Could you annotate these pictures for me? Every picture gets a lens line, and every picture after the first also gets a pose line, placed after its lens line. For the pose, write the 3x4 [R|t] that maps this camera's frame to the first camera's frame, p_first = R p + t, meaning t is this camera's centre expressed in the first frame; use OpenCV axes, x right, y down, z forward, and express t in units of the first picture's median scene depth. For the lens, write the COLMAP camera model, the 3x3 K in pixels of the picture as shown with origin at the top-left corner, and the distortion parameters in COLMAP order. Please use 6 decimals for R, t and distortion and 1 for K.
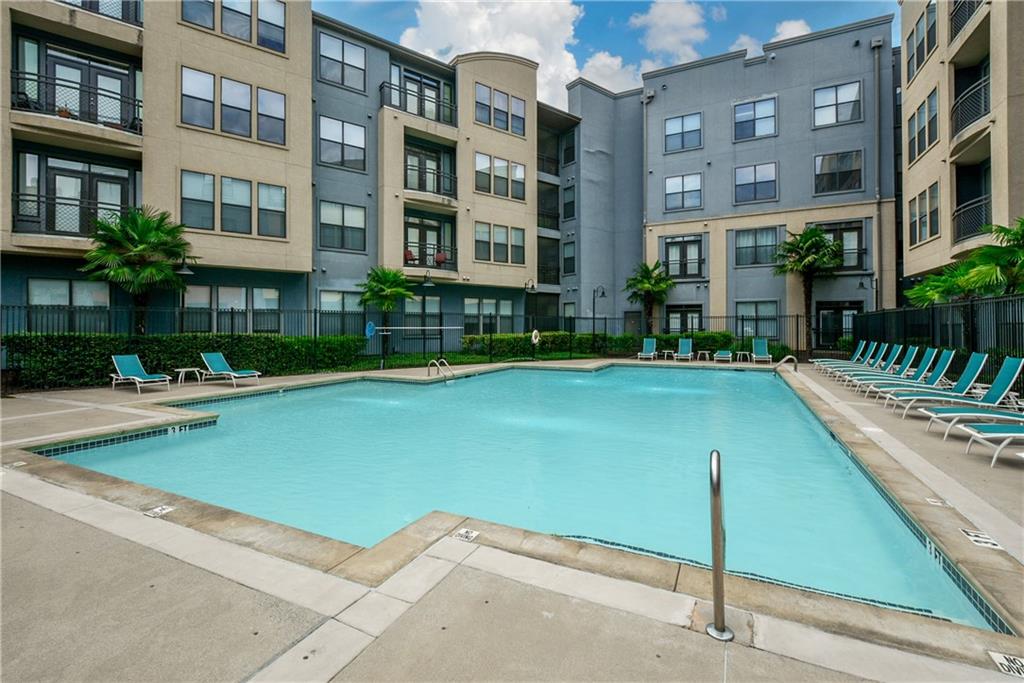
lens RADIAL K [[448.6, 0, 509.2], [0, 448.6, 322.3], [0, 0, 1]] dist [-0.001882, -0.000190]
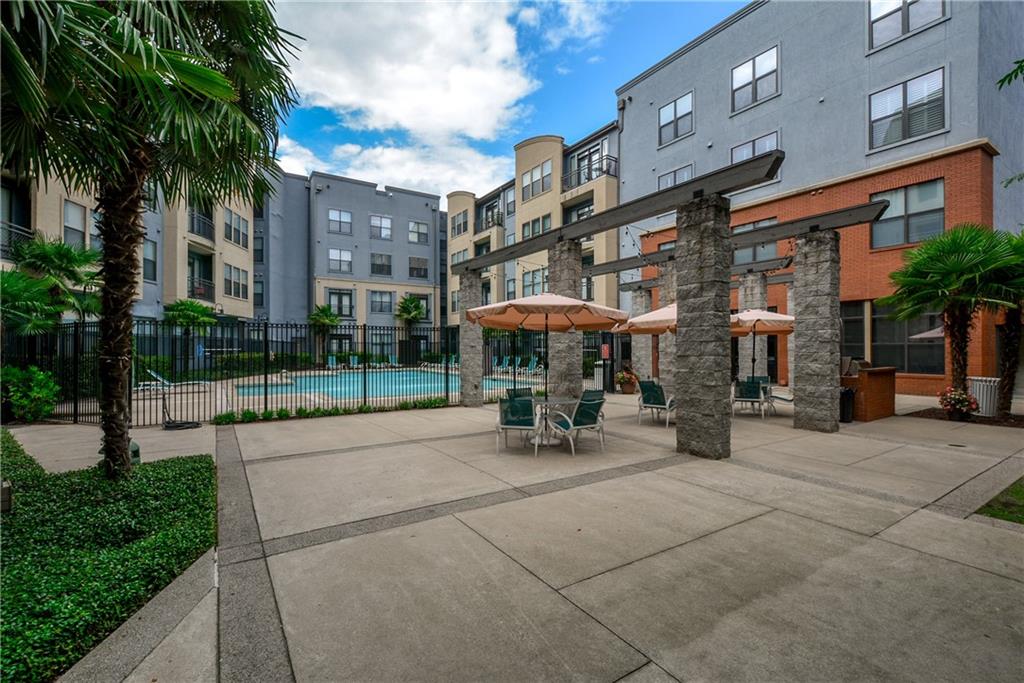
lens RADIAL K [[448.6, 0, 512.1], [0, 448.6, 346.2], [0, 0, 1]] dist [-0.001882, -0.000190]
pose [[0.502028, 0.006907, 0.864824, -0.679579], [-0.005974, 0.999972, -0.004519, 0.005533], [-0.864831, -0.002898, 0.502055, -0.292492]]
